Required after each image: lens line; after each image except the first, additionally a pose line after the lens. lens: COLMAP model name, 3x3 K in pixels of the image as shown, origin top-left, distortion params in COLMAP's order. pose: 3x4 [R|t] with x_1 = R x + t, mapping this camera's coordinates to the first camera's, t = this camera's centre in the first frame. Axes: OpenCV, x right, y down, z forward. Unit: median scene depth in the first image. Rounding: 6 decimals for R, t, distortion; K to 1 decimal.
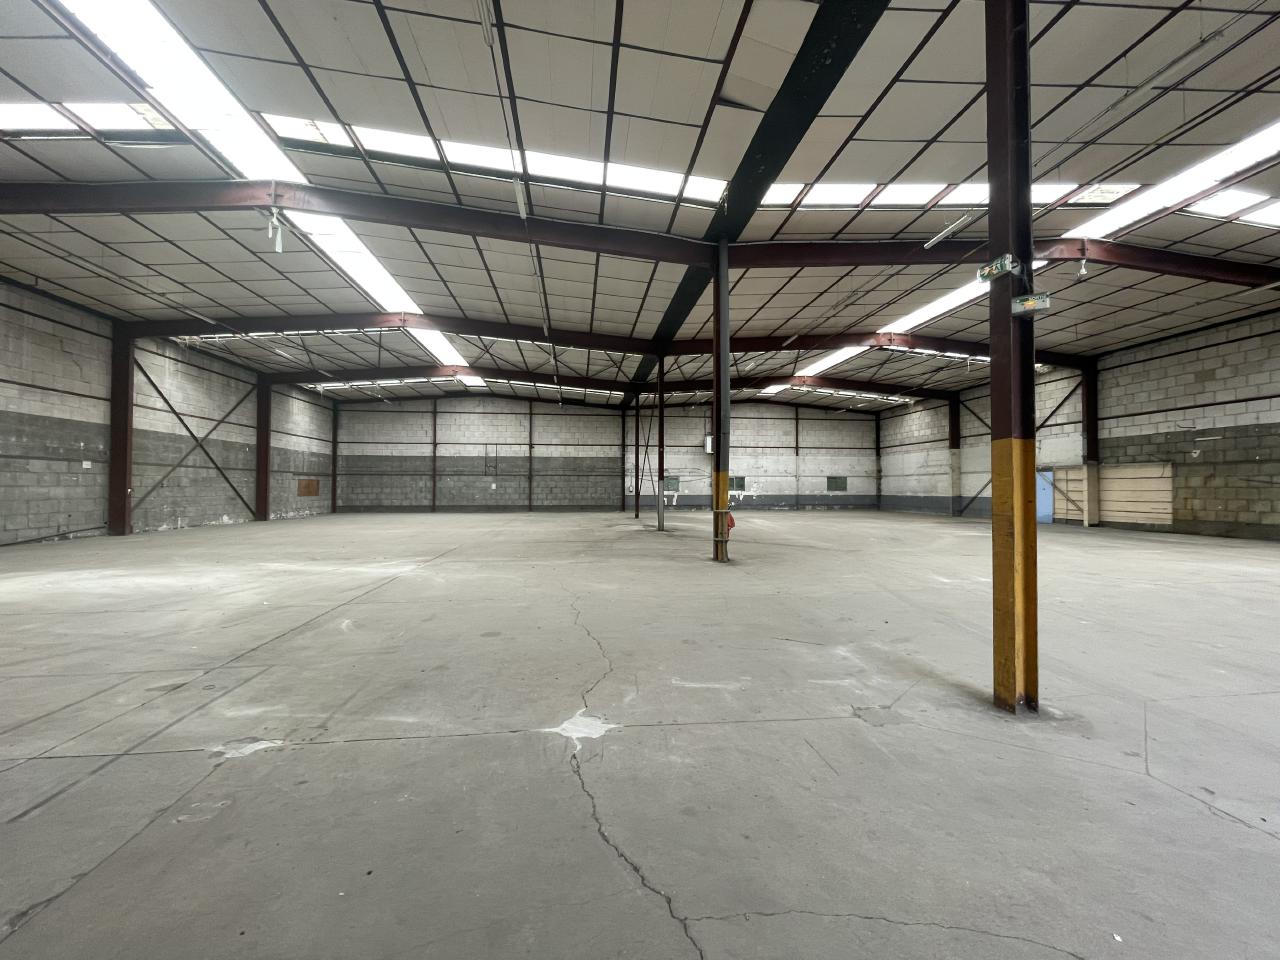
lens RADIAL K [[521.1, 0, 640.9], [0, 521.1, 478.0], [0, 0, 1]] dist [-0.002281, -0.000306]
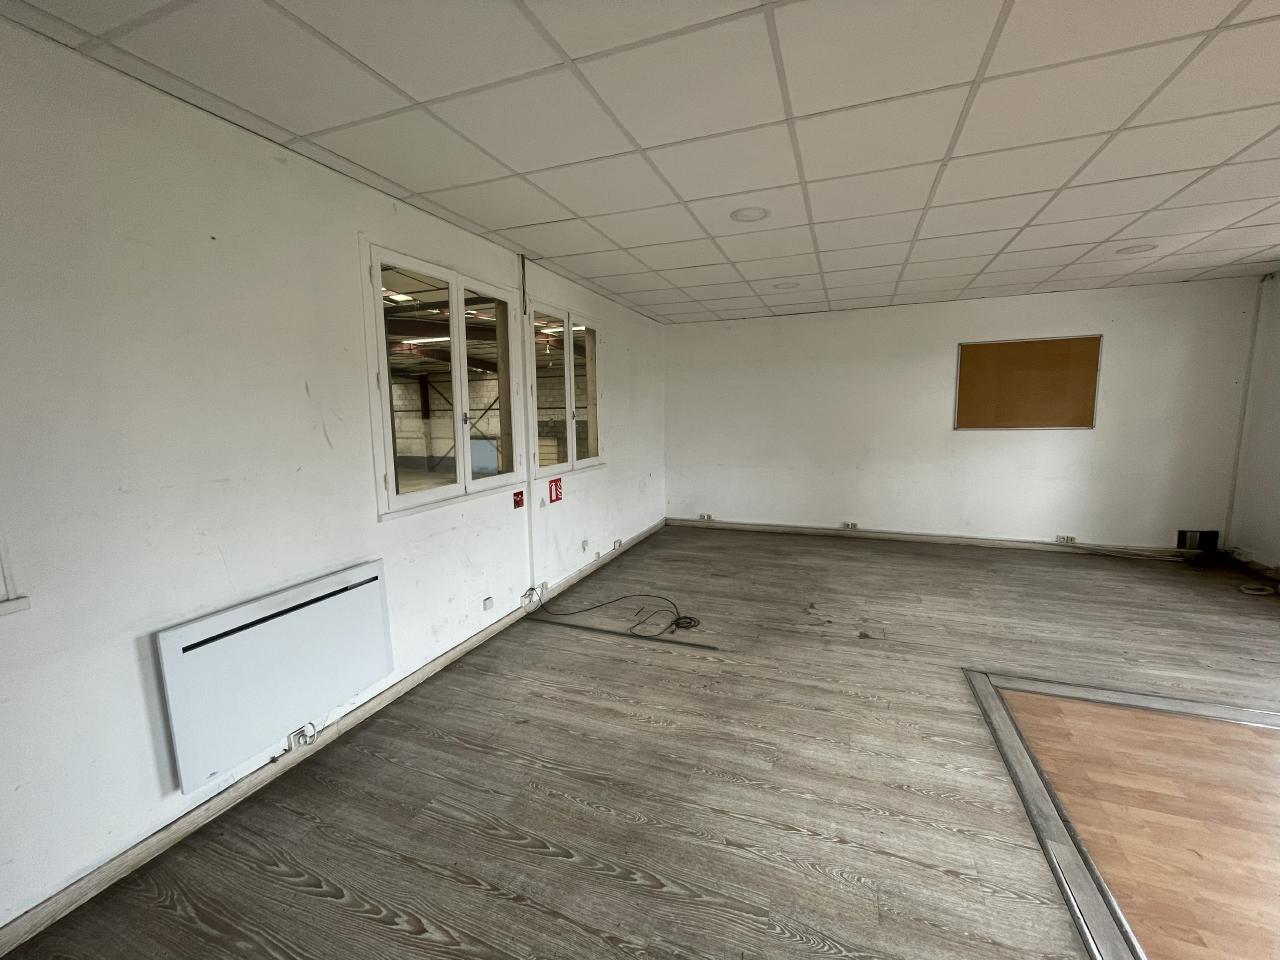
lens RADIAL K [[520.3, 0, 641.2], [0, 520.3, 477.0], [0, 0, 1]] dist [-0.002057, -0.000333]
pose [[0.477284, -0.121762, 0.870272, -0.360549], [0.000583, 0.990397, 0.138250, -0.121861], [-0.878749, -0.065477, 0.472772, -0.099733]]
